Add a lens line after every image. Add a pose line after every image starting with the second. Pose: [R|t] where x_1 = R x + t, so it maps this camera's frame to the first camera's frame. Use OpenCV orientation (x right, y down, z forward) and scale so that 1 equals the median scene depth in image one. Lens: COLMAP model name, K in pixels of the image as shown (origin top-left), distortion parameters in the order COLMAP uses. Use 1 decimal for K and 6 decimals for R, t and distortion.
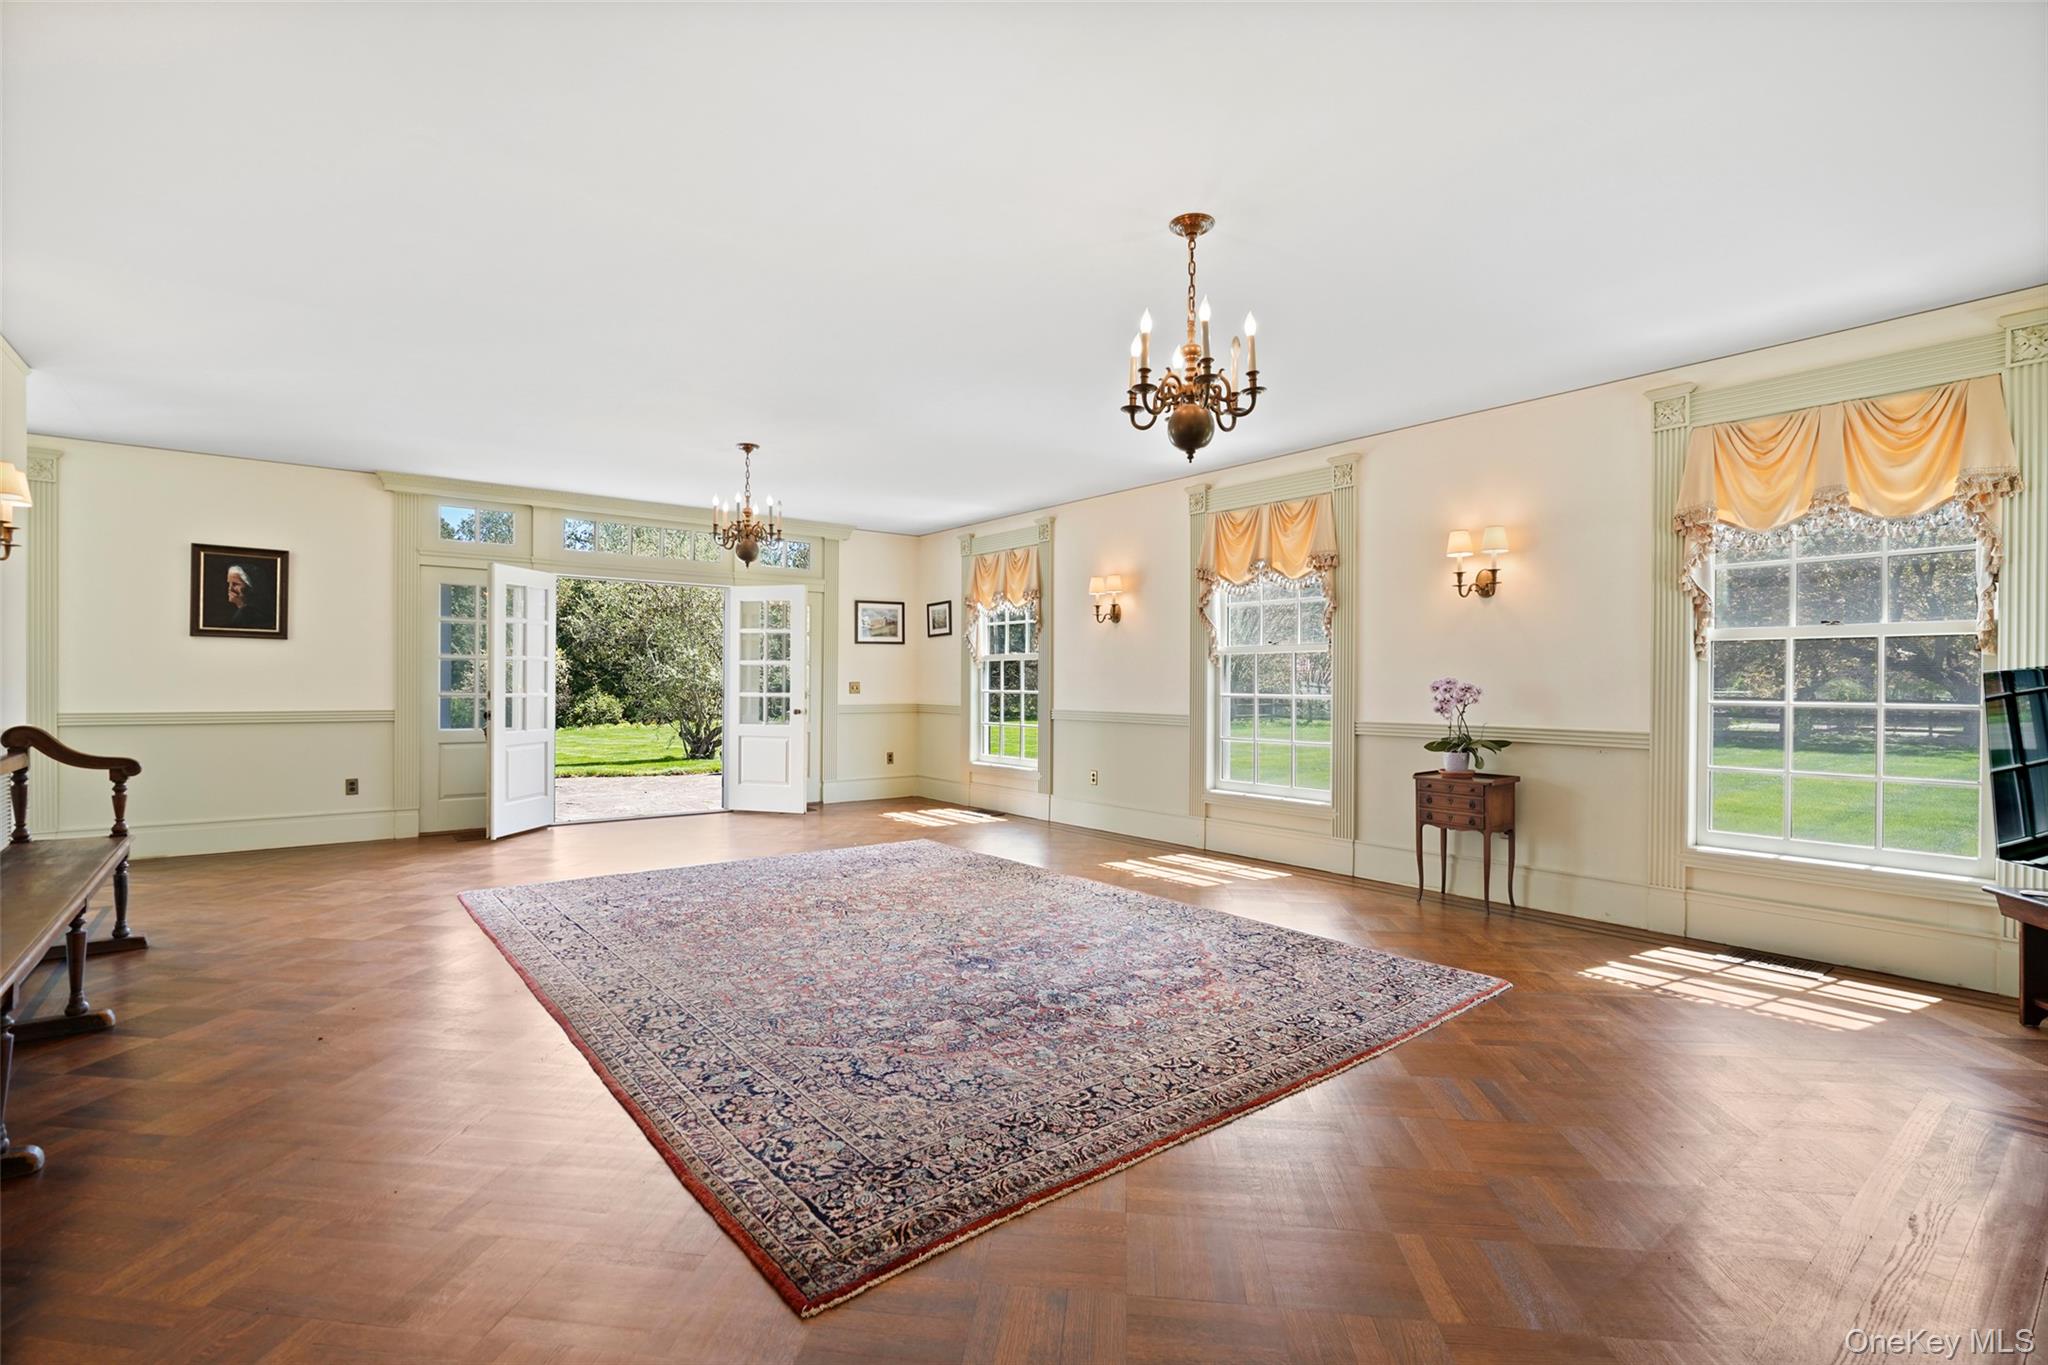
lens RADIAL K [[940.8, 0, 958.7], [0, 940.8, 691.0], [0, 0, 1]] dist [0.066869, 0.000120]
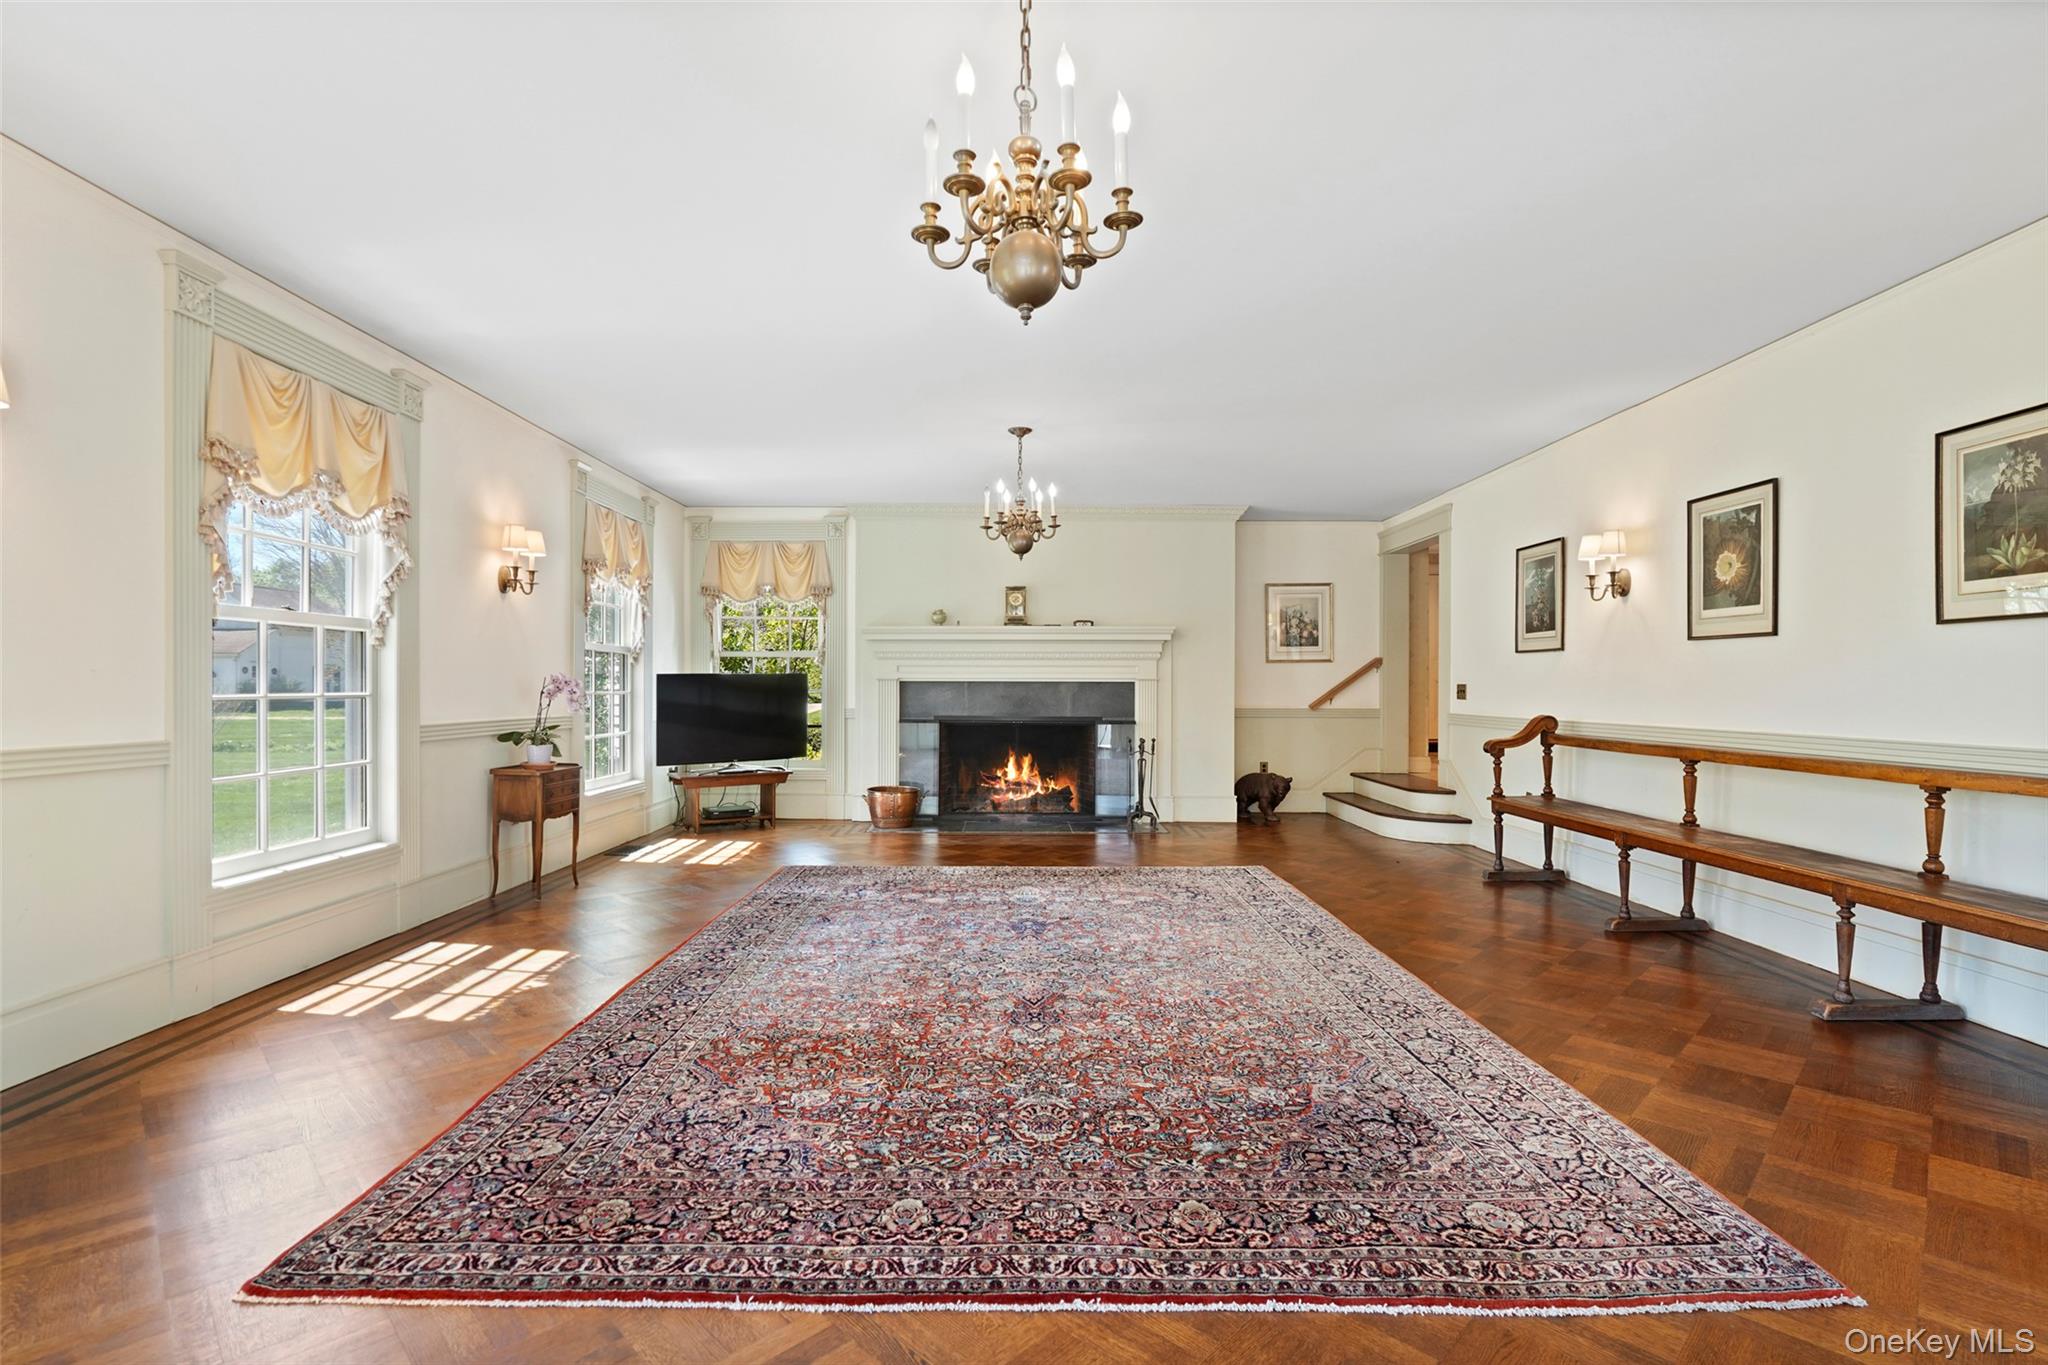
lens RADIAL K [[945.1, 0, 1016.7], [0, 945.1, 689.2], [0, 0, 1]] dist [-0.007621, 0.000678]
pose [[-0.817854, -0.007166, 0.575382, -0.392874], [-0.006797, 0.999973, 0.002794, -0.002309], [-0.575386, -0.001625, -0.817880, 1.214519]]
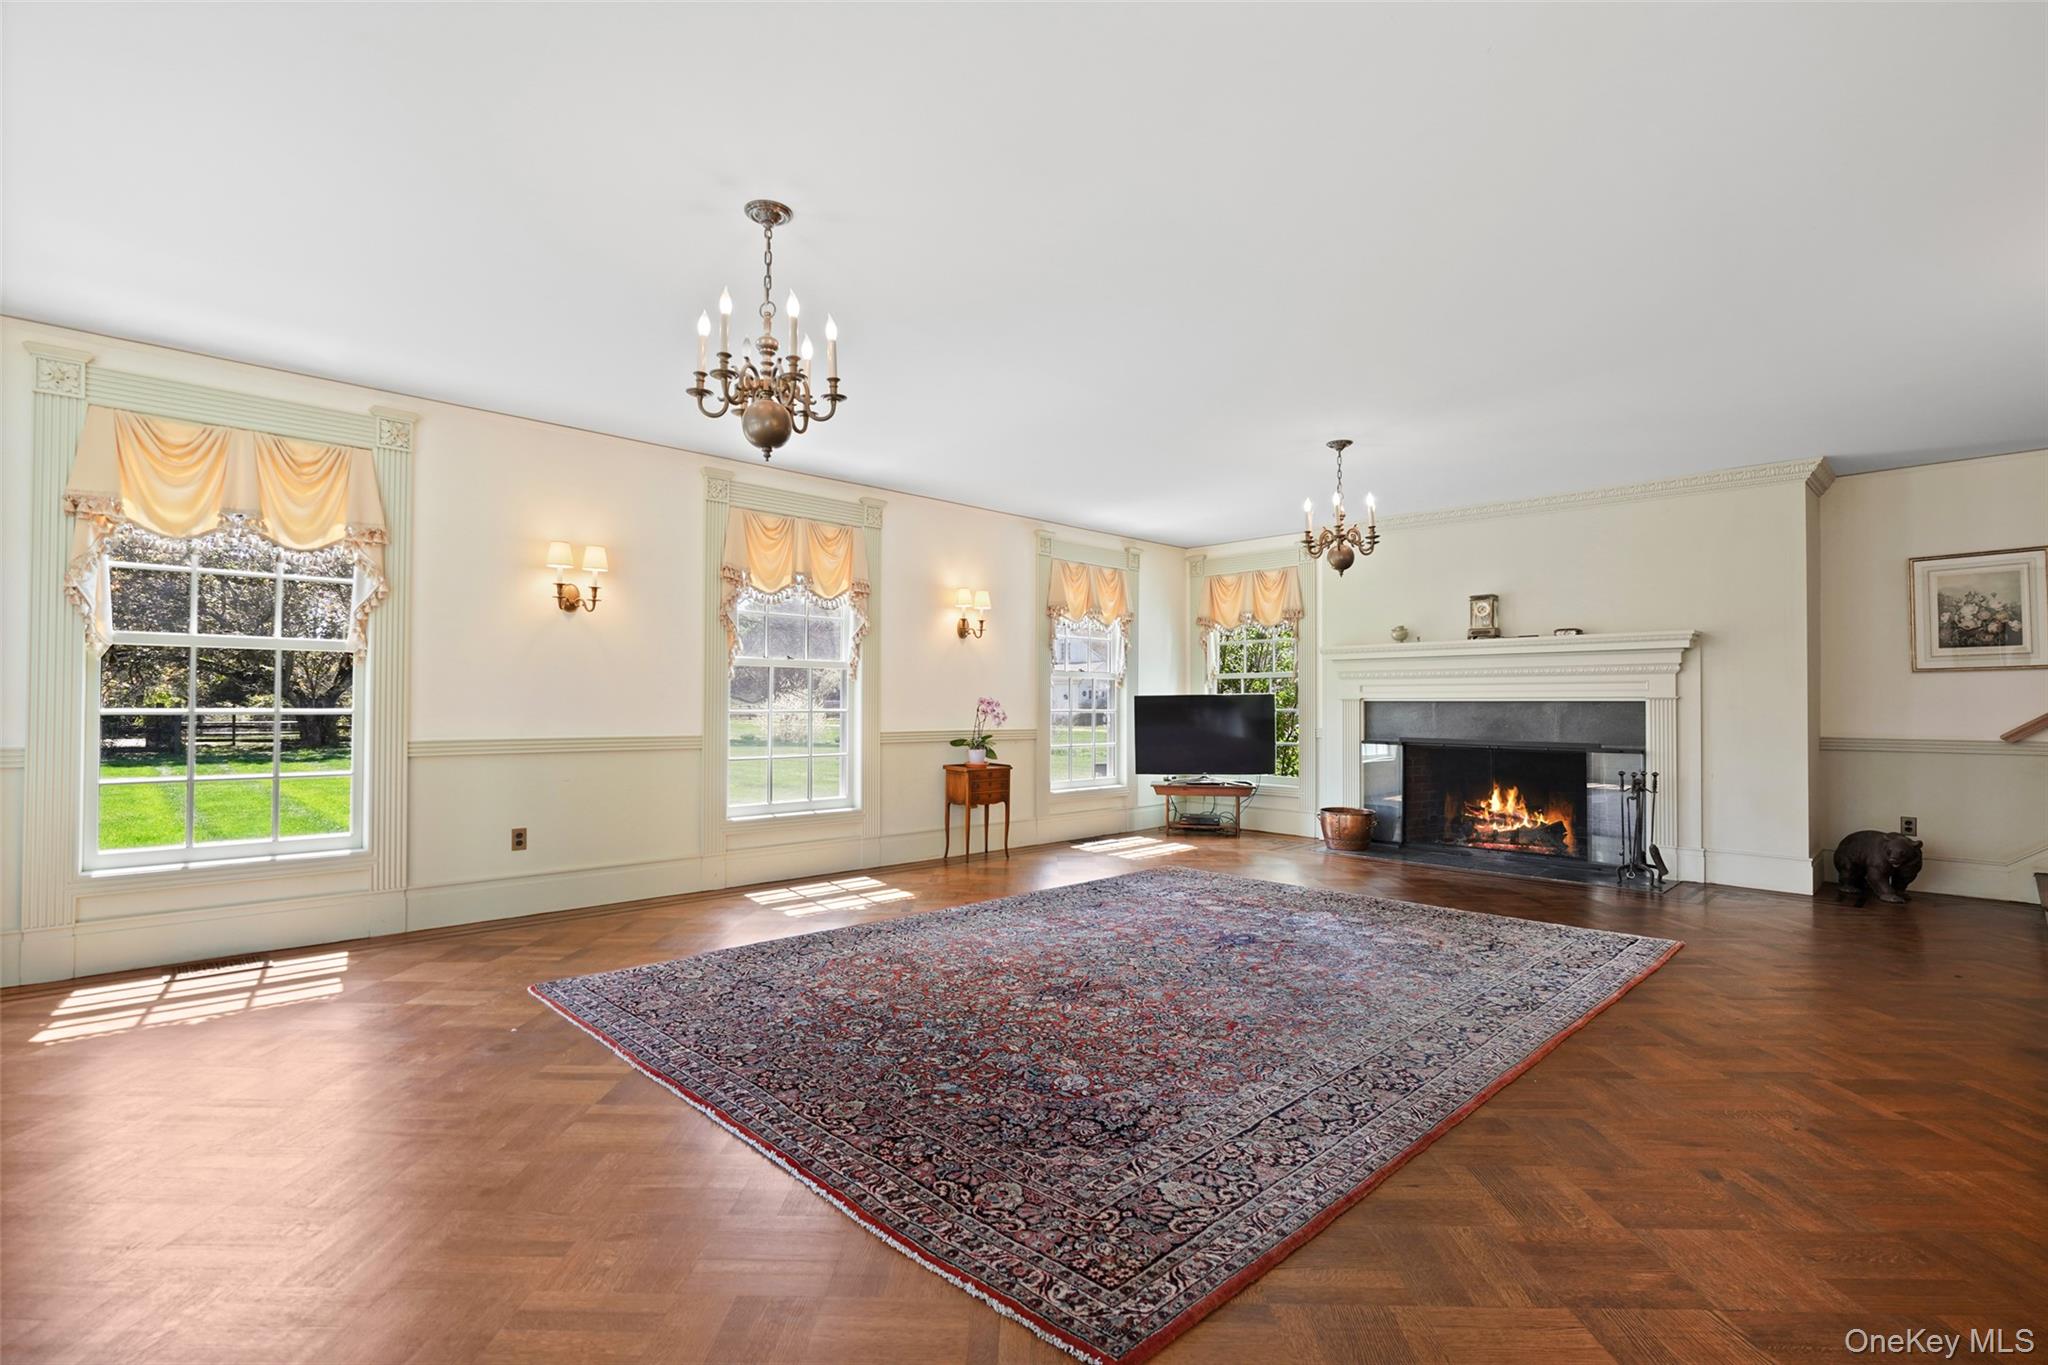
lens RADIAL K [[945.1, 0, 1016.7], [0, 945.1, 689.2], [0, 0, 1]] dist [-0.007621, 0.000678]
pose [[-0.159378, 0.012218, 0.987142, -0.690381], [-0.006417, 0.999889, -0.013412, -0.004722], [-0.987197, -0.008472, -0.159282, 0.909743]]
